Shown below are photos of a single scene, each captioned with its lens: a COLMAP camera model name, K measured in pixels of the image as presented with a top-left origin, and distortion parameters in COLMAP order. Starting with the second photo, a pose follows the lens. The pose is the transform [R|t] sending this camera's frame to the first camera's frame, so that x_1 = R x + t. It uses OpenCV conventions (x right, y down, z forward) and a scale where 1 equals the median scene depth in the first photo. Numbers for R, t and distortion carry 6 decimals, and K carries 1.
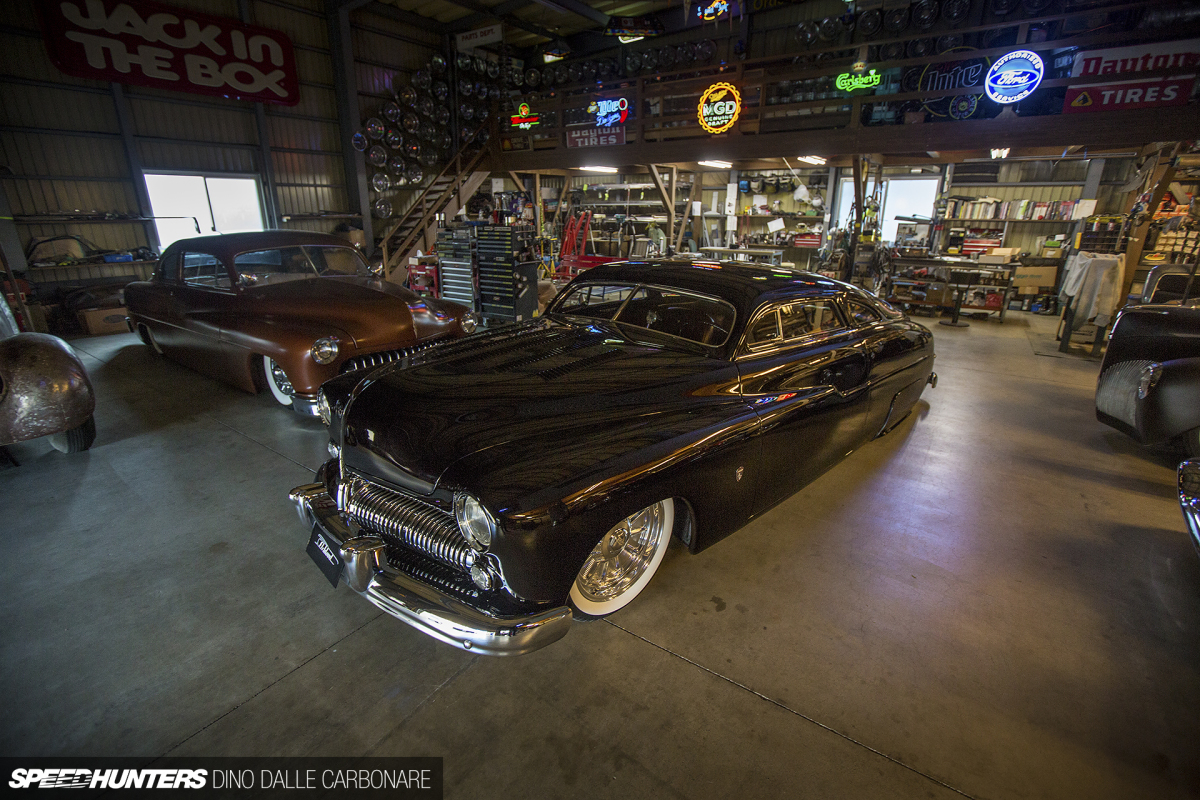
lens RADIAL K [[534.5, 0, 597.1], [0, 534.5, 393.6], [0, 0, 1]] dist [-0.043303, 0.009157]
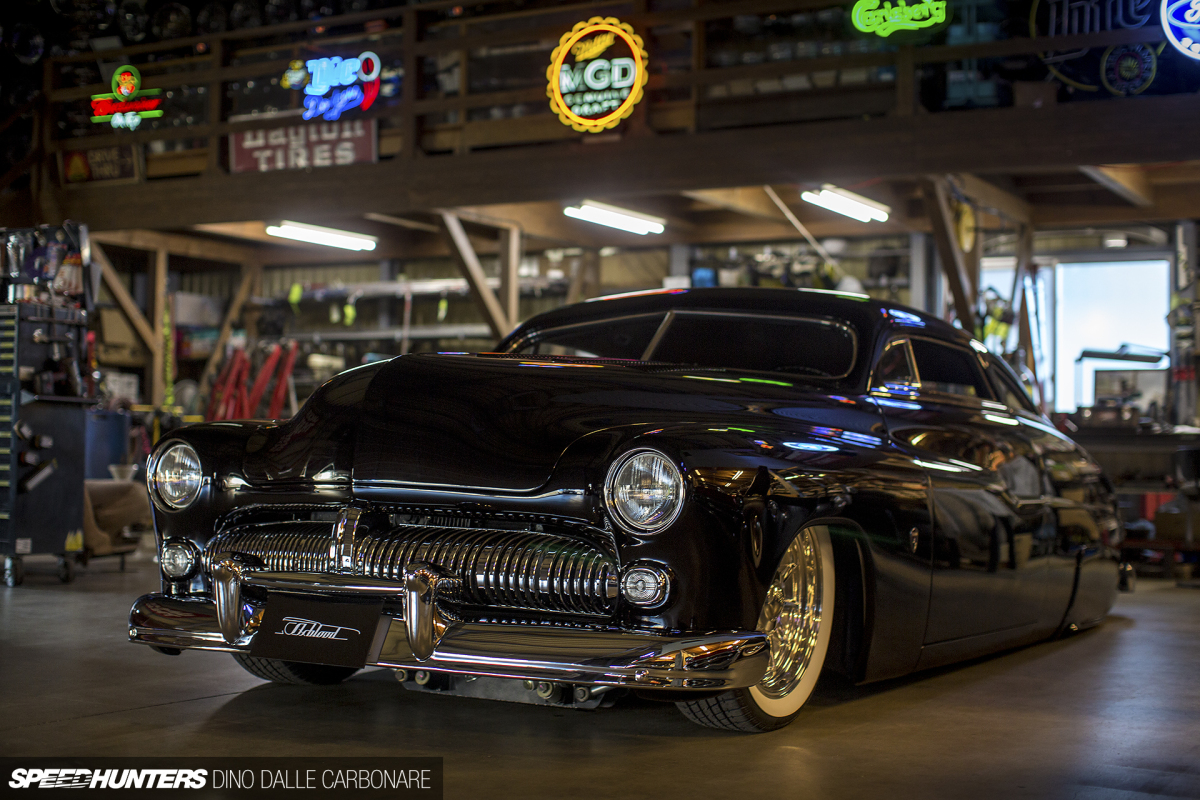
lens RADIAL K [[1713.5, 0, 600.0], [0, 1713.5, 400.0], [0, 0, 1]] dist [-0.230790, 0.485403]
pose [[0.994441, 0.020179, 0.103344, 0.102520], [0.017739, 0.935331, -0.353328, 0.144874], [-0.103790, 0.353197, 0.929774, -0.114616]]
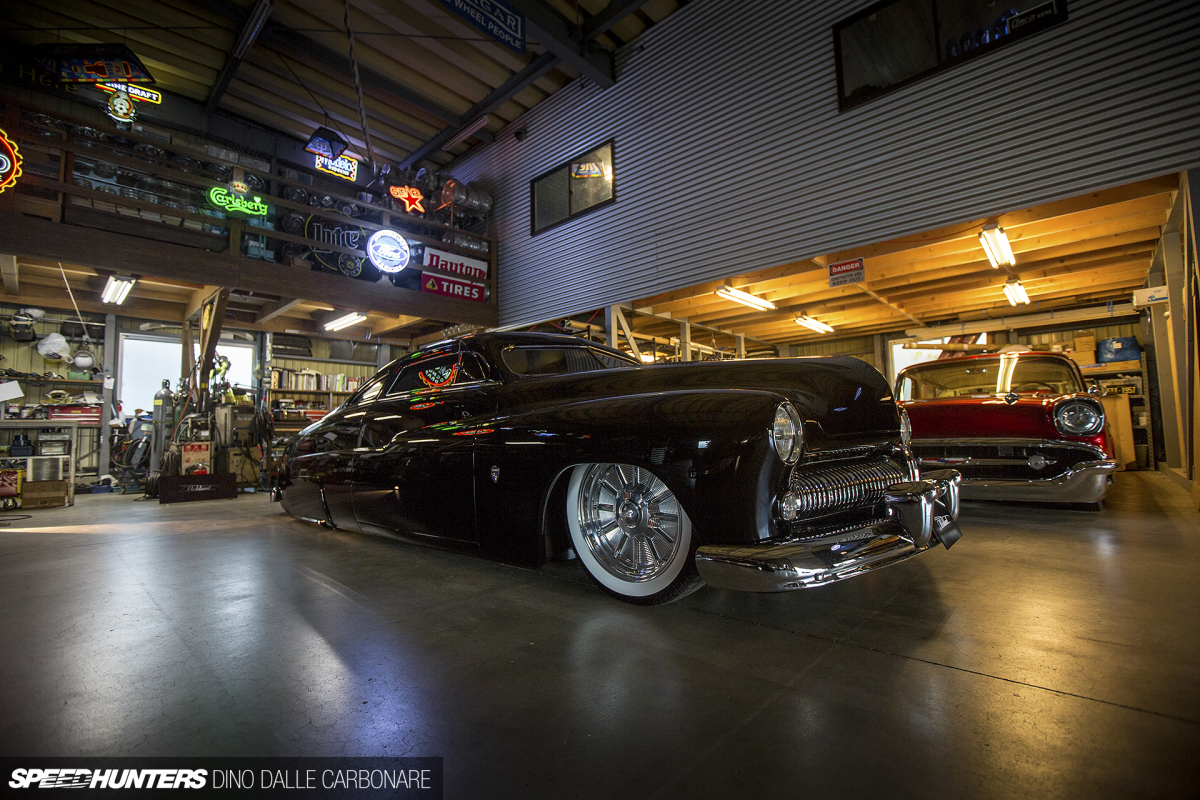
lens RADIAL K [[534.5, 0, 597.1], [0, 534.5, 393.6], [0, 0, 1]] dist [-0.043303, 0.009157]
pose [[0.131997, 0.075063, 0.988404, -0.174869], [0.344808, 0.931381, -0.116780, -0.028521], [-0.929346, 0.356224, 0.097058, 0.424455]]
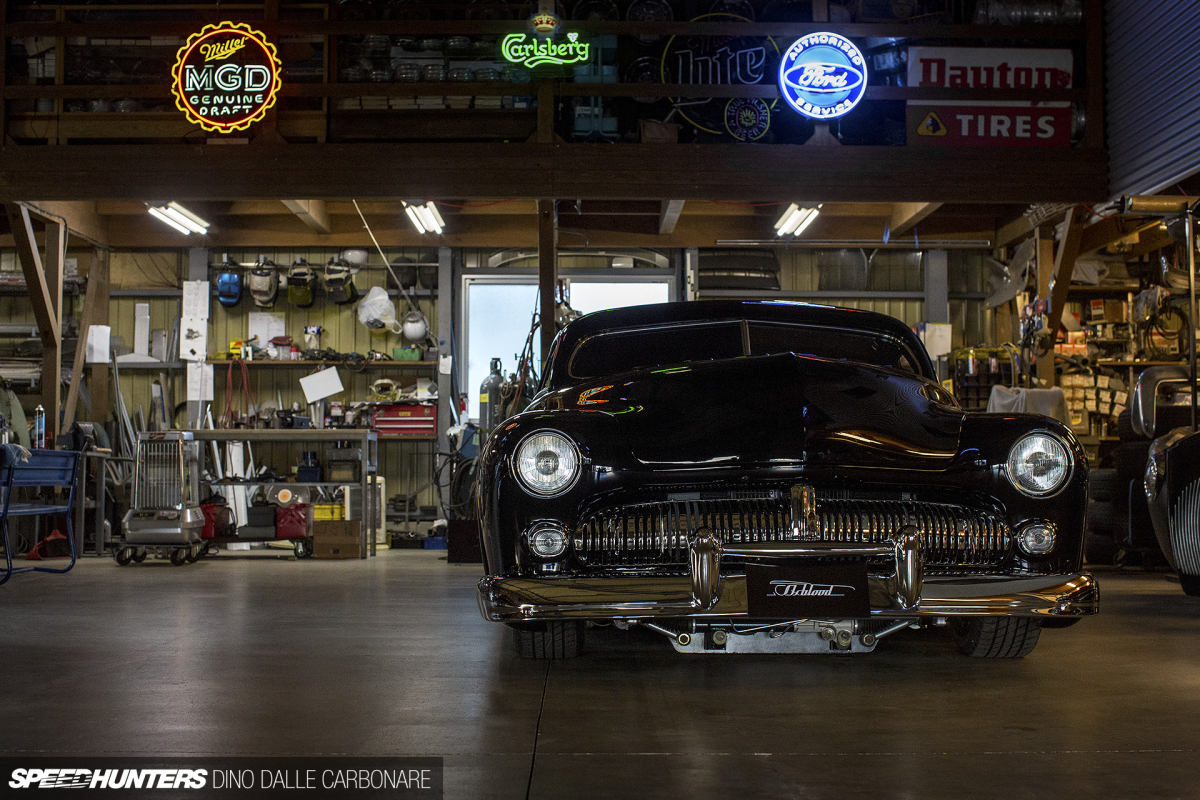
lens RADIAL K [[1713.5, 0, 600.0], [0, 1713.5, 400.0], [0, 0, 1]] dist [-0.230790, 0.485403]
pose [[0.809632, 0.029700, 0.586186, -0.281370], [0.186018, 0.934250, -0.304260, 0.133765], [-0.556681, 0.355379, 0.750874, -0.042046]]
